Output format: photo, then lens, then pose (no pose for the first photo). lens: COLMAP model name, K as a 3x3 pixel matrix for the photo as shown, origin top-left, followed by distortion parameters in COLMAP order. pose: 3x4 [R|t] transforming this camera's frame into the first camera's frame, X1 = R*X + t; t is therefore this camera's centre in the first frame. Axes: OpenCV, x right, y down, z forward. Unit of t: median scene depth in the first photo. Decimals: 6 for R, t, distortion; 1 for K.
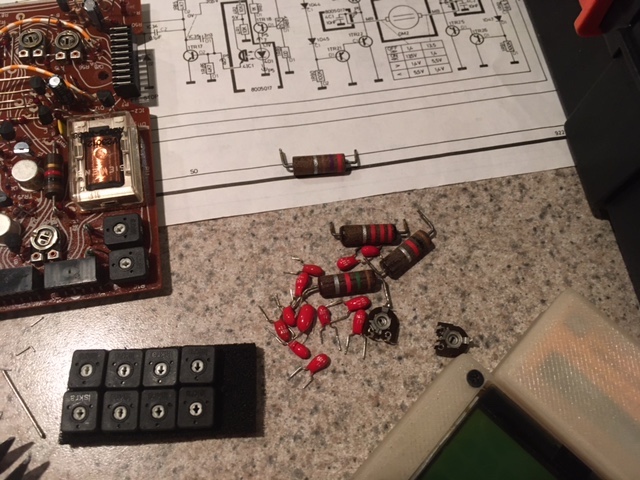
lens RADIAL K [[549.9, 0, 319.3], [0, 549.9, 241.3], [0, 0, 1]] dist [0.005441, -0.003886]
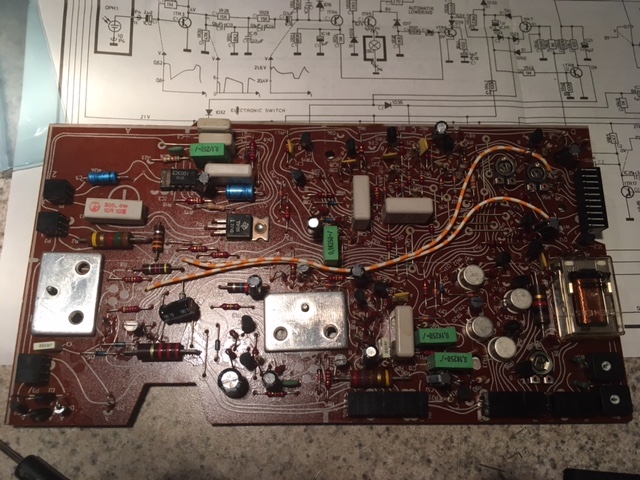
lens RADIAL K [[549.9, 0, 320.6], [0, 549.9, 238.9], [0, 0, 1]] dist [0.005441, -0.003886]
pose [[0.985748, 0.152319, -0.071414, -0.790856], [-0.148381, 0.987253, 0.057574, -0.228617], [0.079274, -0.046156, 0.995784, -0.165018]]
